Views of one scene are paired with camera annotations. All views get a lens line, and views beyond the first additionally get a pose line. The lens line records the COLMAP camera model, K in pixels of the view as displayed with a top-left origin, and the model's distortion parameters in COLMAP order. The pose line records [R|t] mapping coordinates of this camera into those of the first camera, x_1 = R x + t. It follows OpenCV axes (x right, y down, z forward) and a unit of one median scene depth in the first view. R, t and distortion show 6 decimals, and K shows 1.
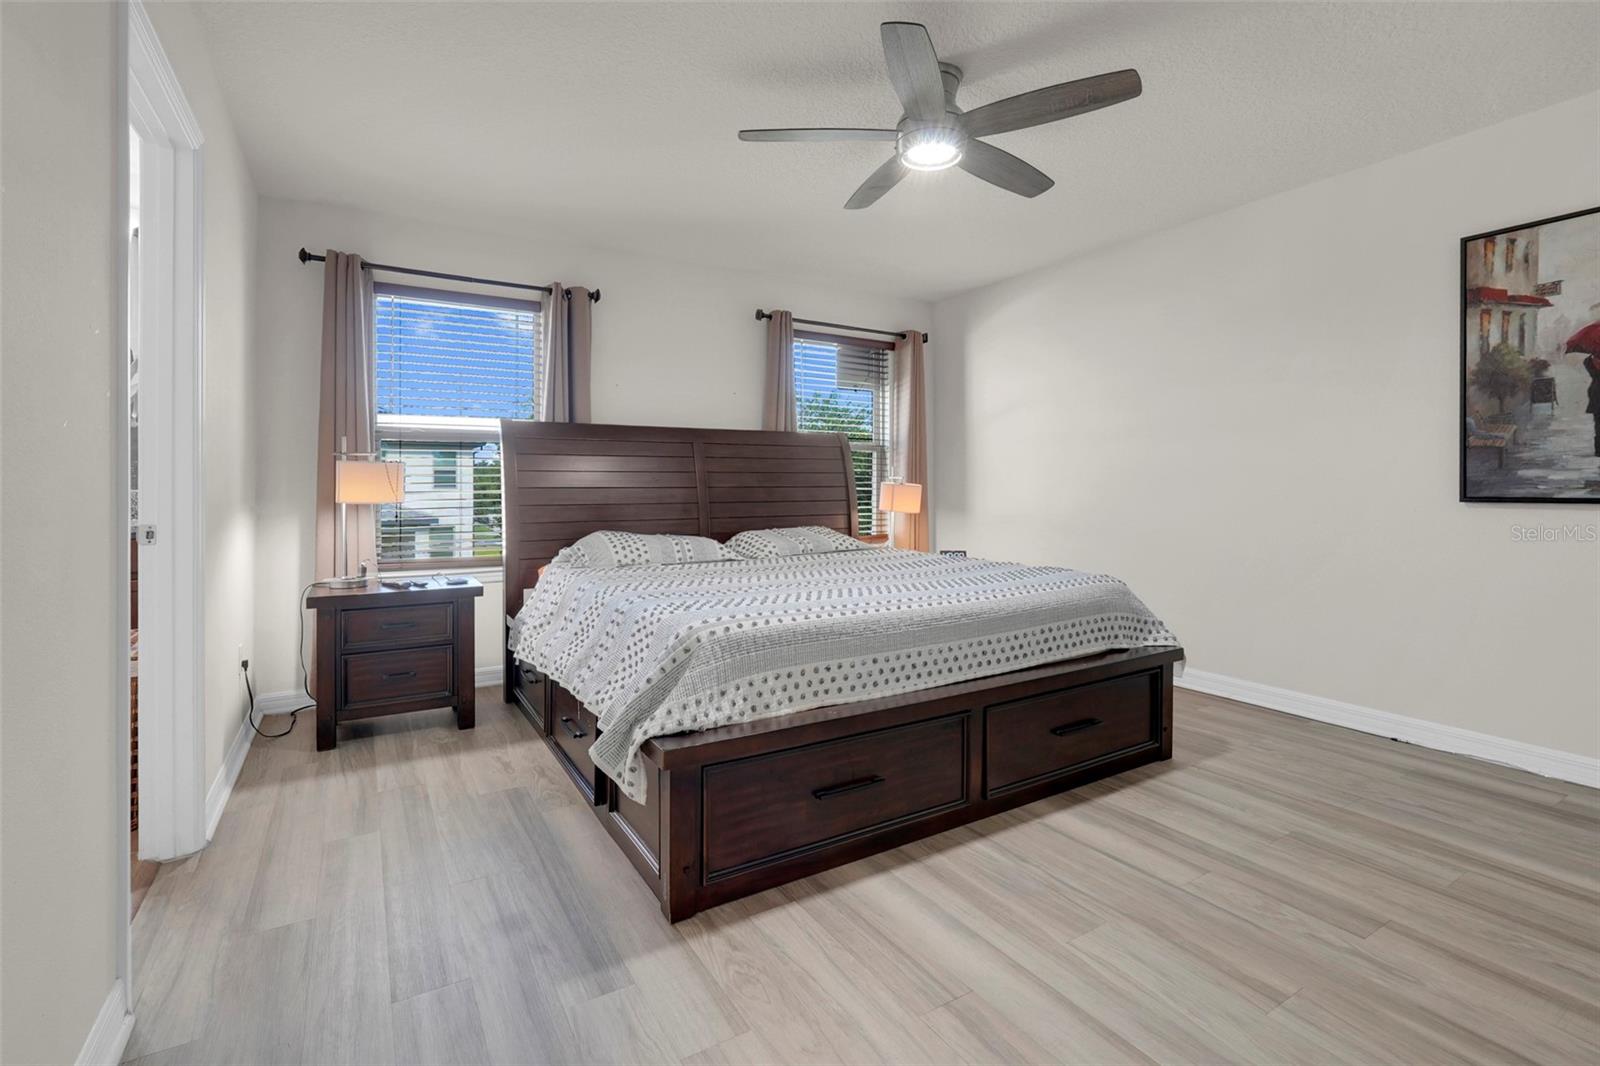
lens RADIAL K [[734.1, 0, 794.1], [0, 734.1, 490.1], [0, 0, 1]] dist [-0.000970, 0.000014]
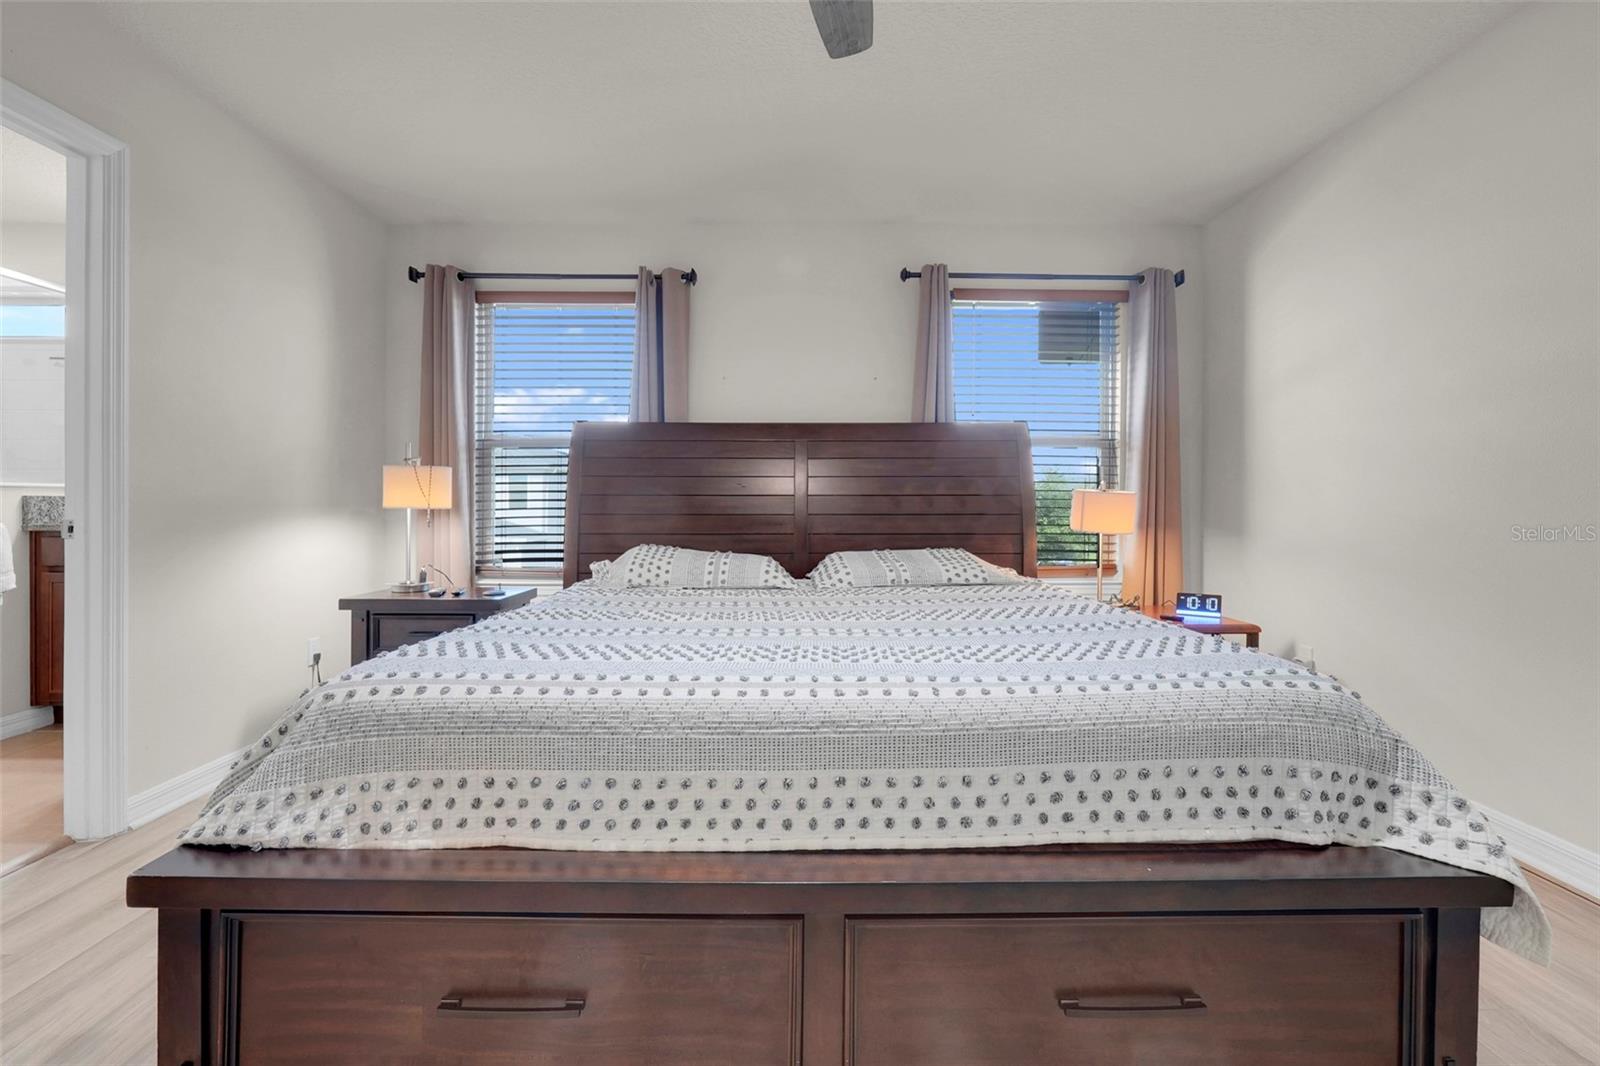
lens RADIAL K [[721.0, 0, 790.0], [0, 721.0, 509.0], [0, 0, 1]] dist [-0.007066, 0.000908]
pose [[0.858018, 0.005933, -0.513586, 0.398088], [-0.007744, 0.999969, -0.001385, 0.018376], [0.513562, 0.005165, 0.858037, 0.468844]]
